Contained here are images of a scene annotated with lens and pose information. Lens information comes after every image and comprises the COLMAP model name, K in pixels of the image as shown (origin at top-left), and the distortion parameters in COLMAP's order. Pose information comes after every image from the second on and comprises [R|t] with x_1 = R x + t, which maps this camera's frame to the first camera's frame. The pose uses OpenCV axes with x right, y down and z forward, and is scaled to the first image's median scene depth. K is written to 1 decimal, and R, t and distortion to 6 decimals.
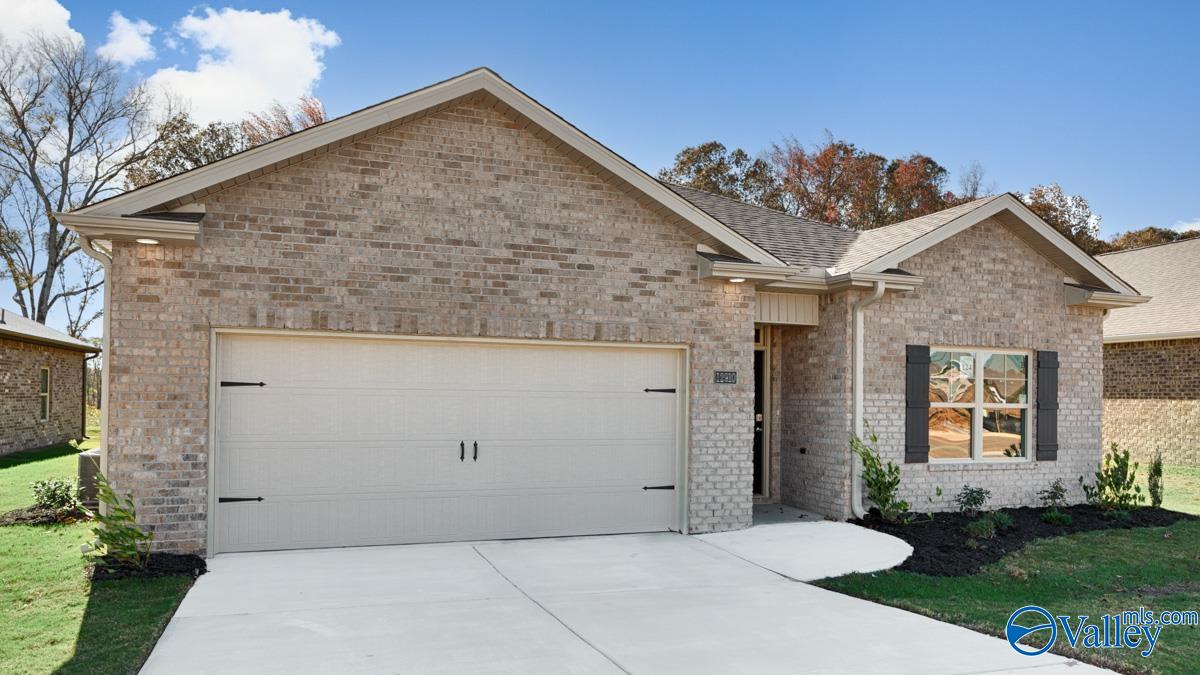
lens RADIAL K [[824.9, 0, 599.7], [0, 824.9, 397.3], [0, 0, 1]] dist [0.006353, 0.002717]
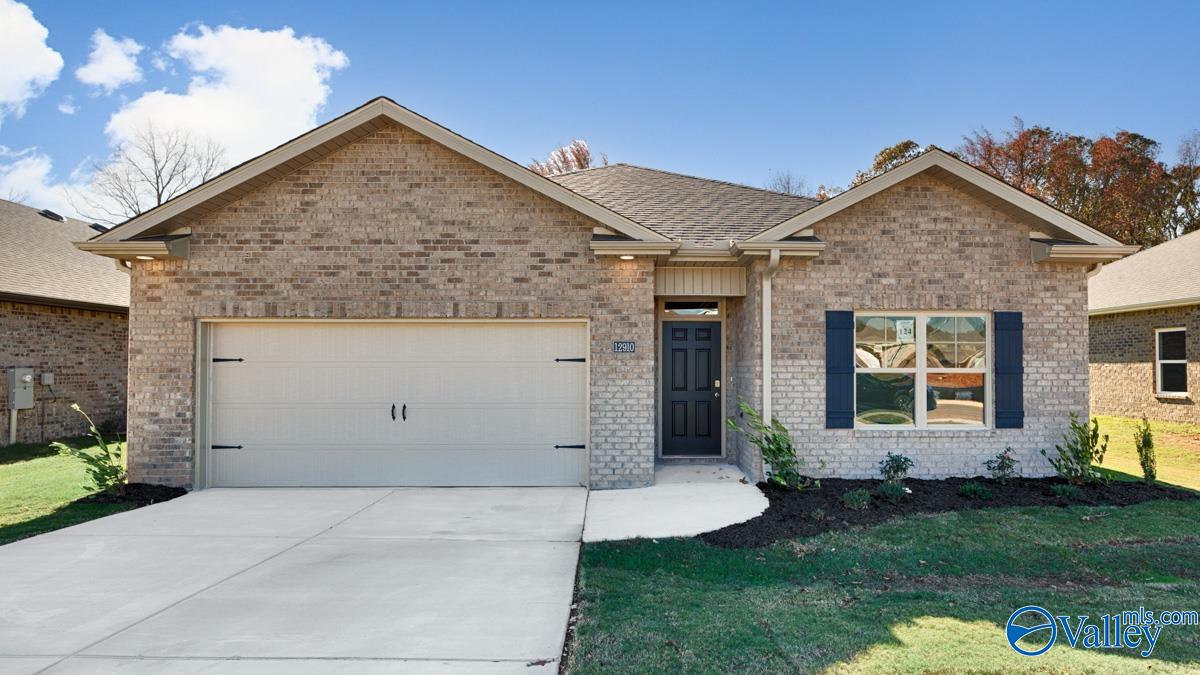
lens RADIAL K [[652.2, 0, 601.3], [0, 652.2, 358.1], [0, 0, 1]] dist [-0.004515, -0.000847]
pose [[0.944225, -0.016316, -0.328896, 0.419678], [0.011544, 0.999798, -0.016457, 0.004474], [0.329098, 0.011743, 0.944223, 0.181285]]
